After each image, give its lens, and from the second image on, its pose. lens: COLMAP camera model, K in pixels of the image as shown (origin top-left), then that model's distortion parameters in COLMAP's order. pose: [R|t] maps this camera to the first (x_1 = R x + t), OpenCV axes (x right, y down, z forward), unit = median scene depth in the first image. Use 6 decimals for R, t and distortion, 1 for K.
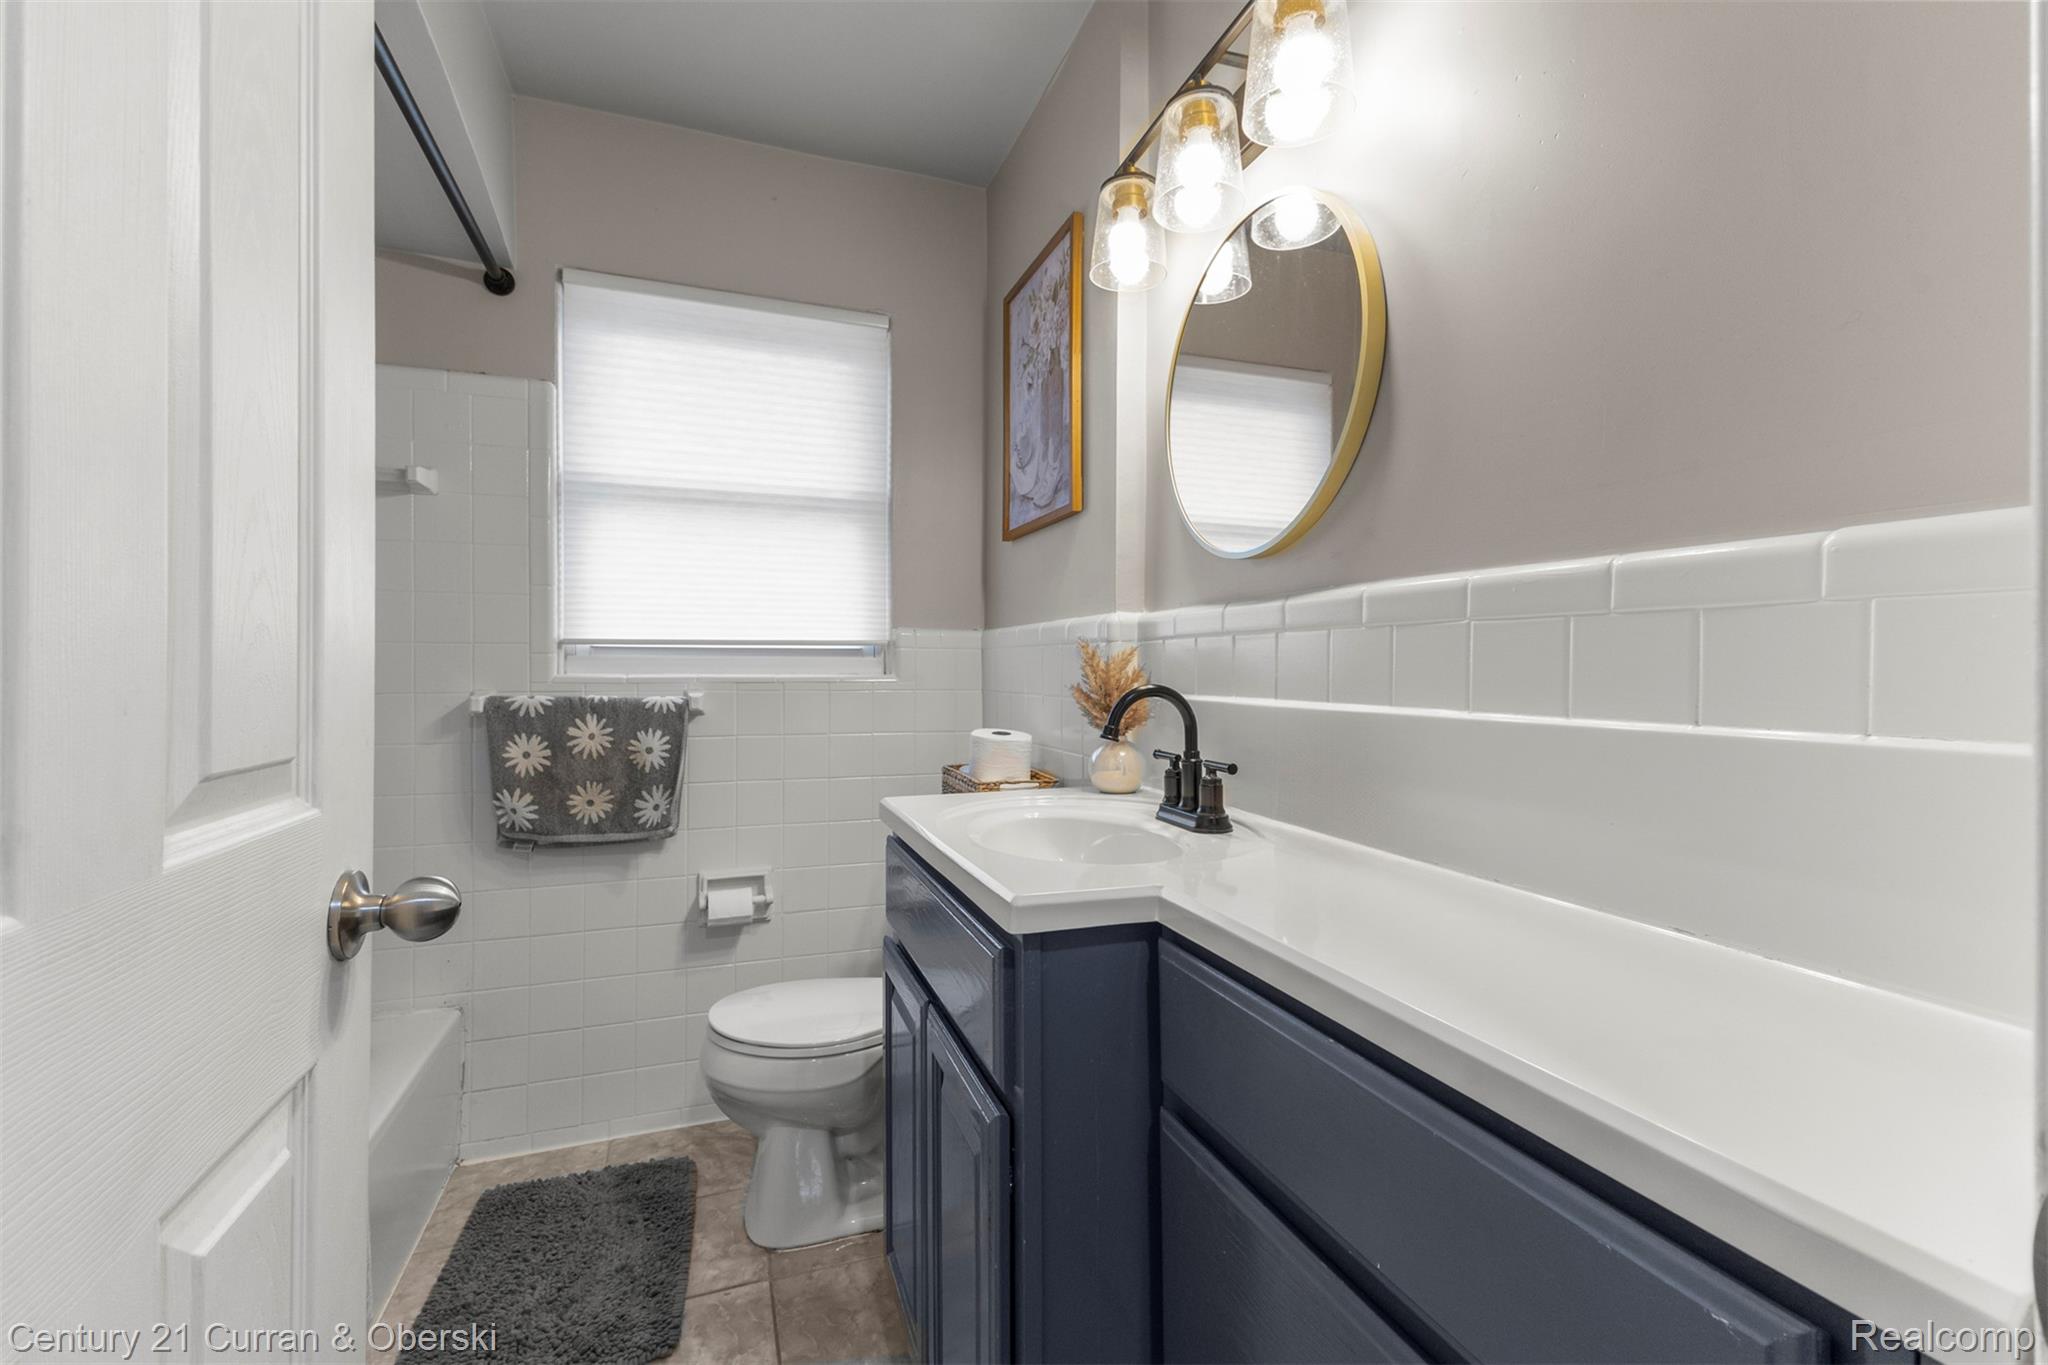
lens RADIAL K [[886.4, 0, 1024.5], [0, 886.4, 672.2], [0, 0, 1]] dist [0.011857, 0.000601]
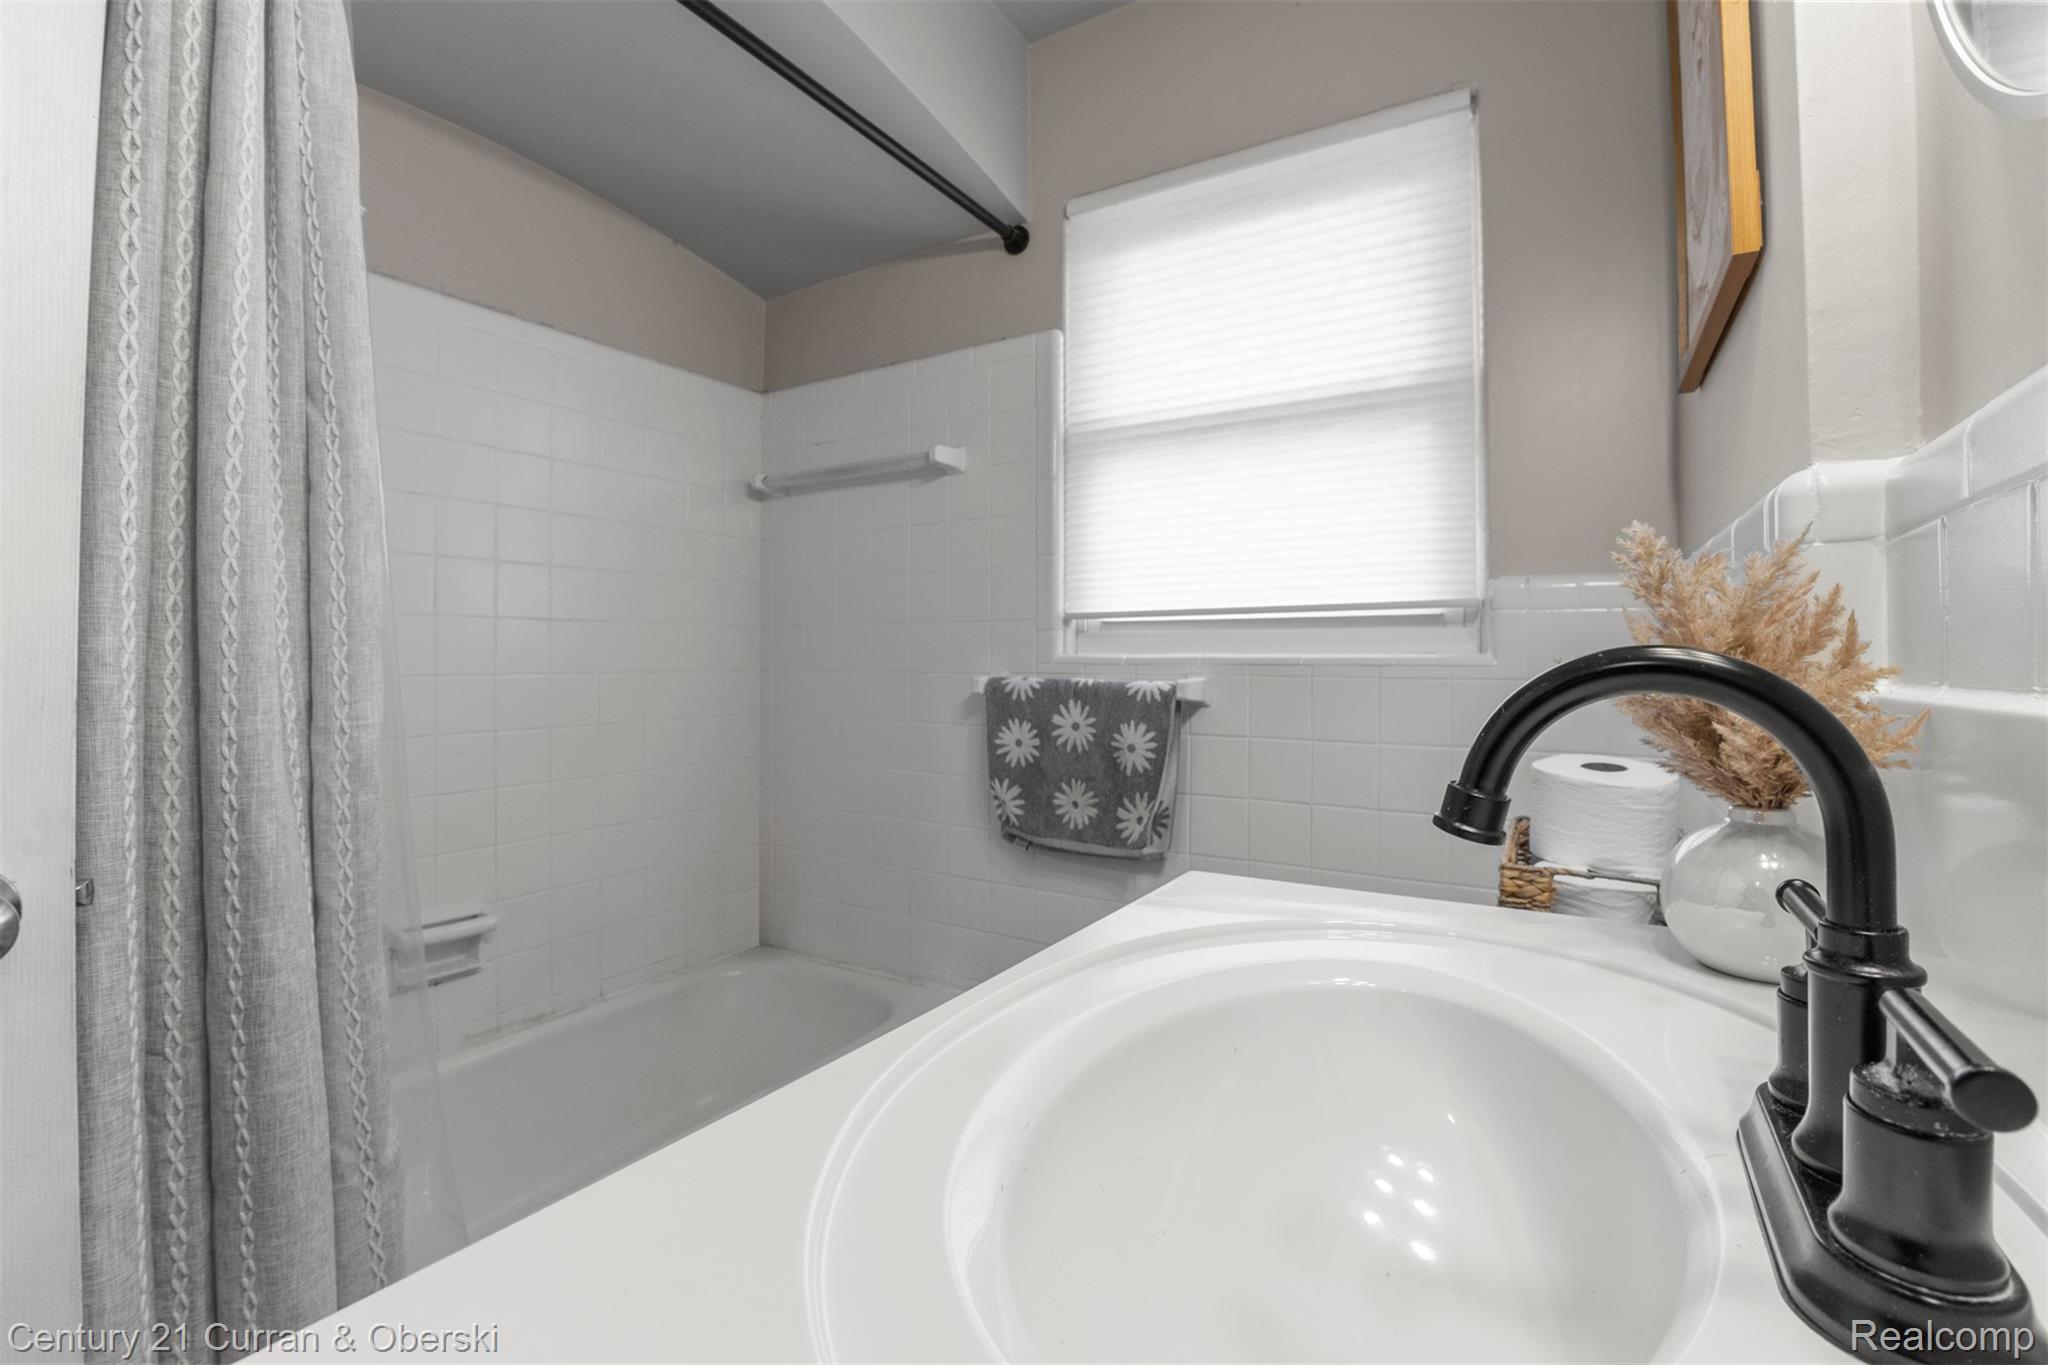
lens RADIAL K [[882.4, 0, 1028.3], [0, 882.4, 654.6], [0, 0, 1]] dist [-0.046130, 0.000101]
pose [[0.623858, -0.005547, -0.781518, 0.142941], [-0.004429, 0.999934, -0.010632, 0.012777], [0.781525, 0.010094, 0.623792, 0.437629]]
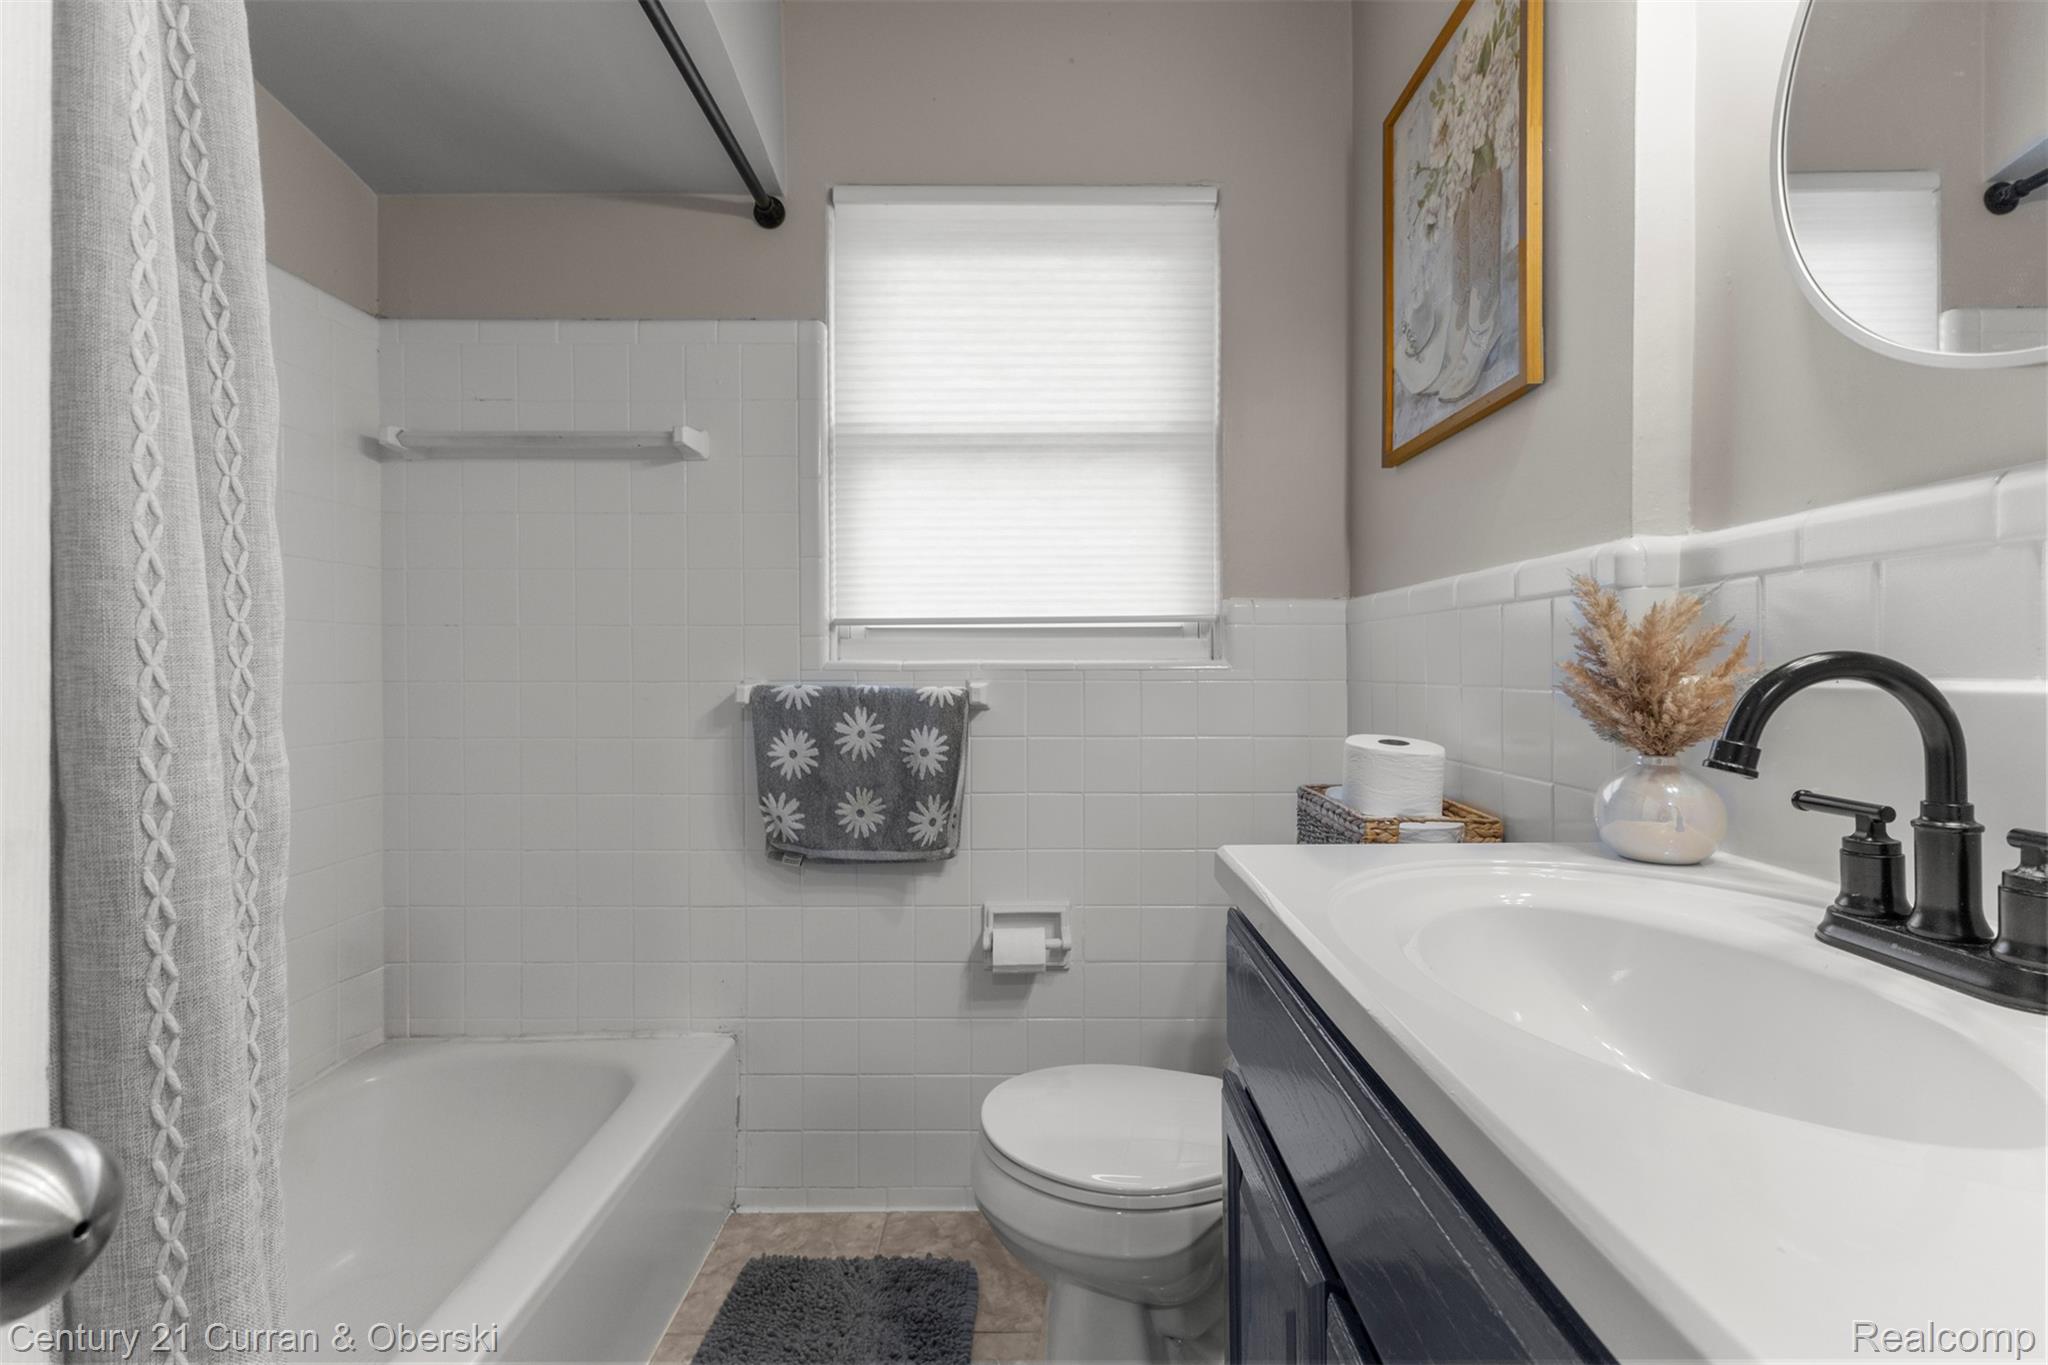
lens RADIAL K [[875.8, 0, 1025.8], [0, 875.8, 672.4], [0, 0, 1]] dist [0.003160, 0.000015]
pose [[0.938554, -0.003199, -0.345118, -0.056177], [0.003679, 0.999993, 0.000736, 0.014271], [0.345113, -0.001960, 0.938559, 0.278175]]
